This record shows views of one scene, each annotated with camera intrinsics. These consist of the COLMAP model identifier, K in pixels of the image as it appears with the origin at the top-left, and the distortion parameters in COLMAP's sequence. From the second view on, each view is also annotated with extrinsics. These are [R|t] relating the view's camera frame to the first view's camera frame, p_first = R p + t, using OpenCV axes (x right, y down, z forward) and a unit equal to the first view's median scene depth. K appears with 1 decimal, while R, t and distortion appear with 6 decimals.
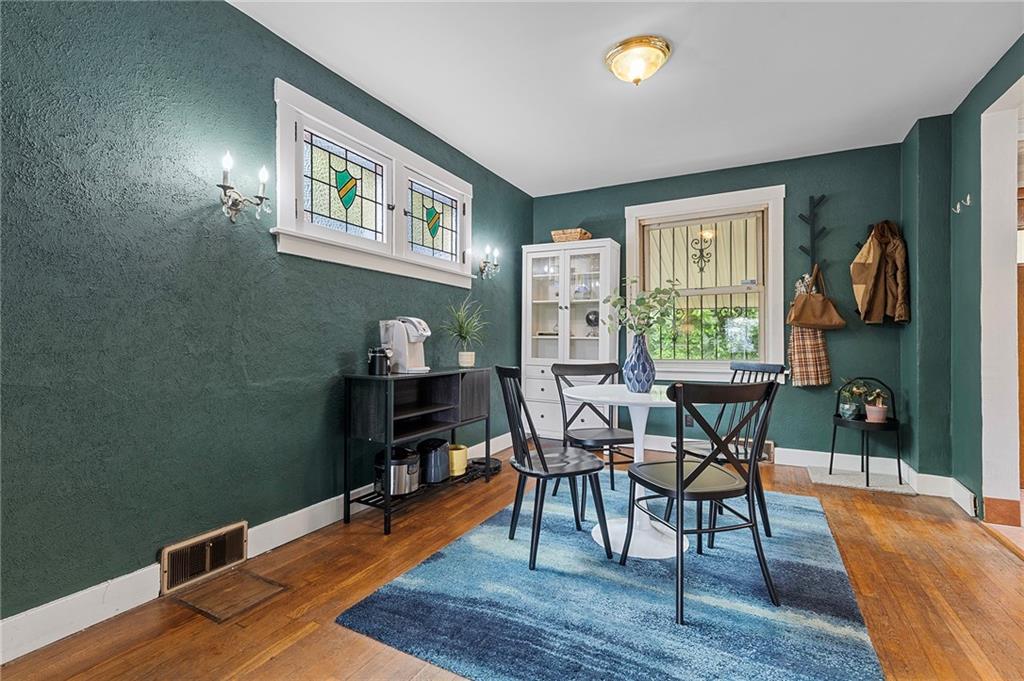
lens RADIAL K [[459.4, 0, 518.1], [0, 459.4, 342.4], [0, 0, 1]] dist [0.002251, 0.000221]
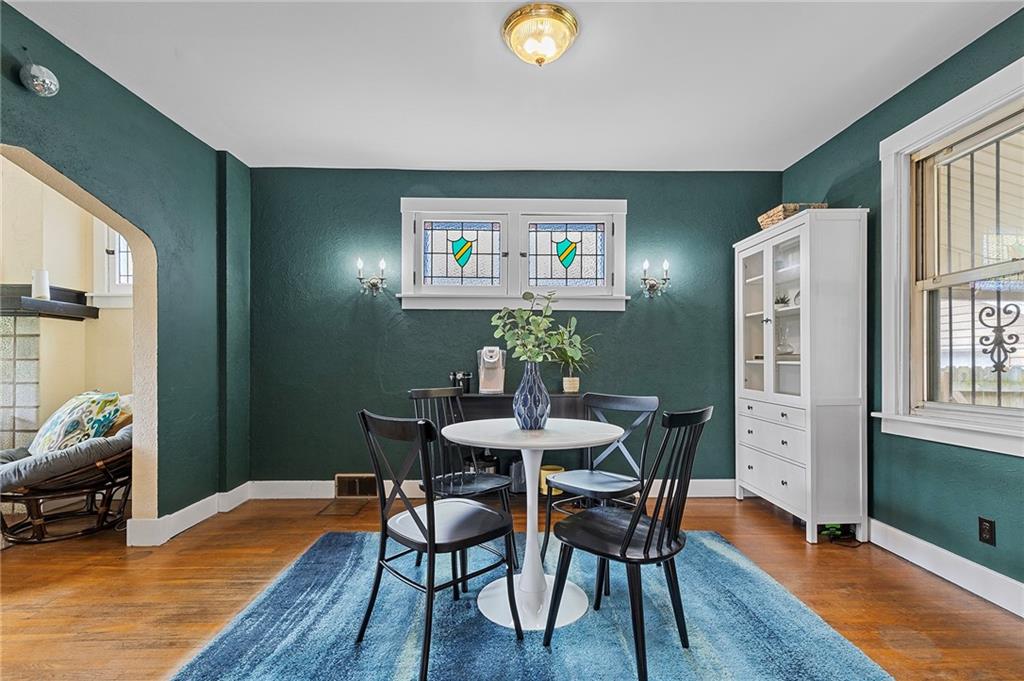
lens RADIAL K [[466.1, 0, 516.1], [0, 466.1, 363.9], [0, 0, 1]] dist [0.003041, 0.000298]
pose [[0.479181, 0.003432, -0.877709, 0.885608], [-0.002927, 0.999993, 0.002313, -0.013567], [0.877711, 0.001460, 0.479188, 0.491988]]
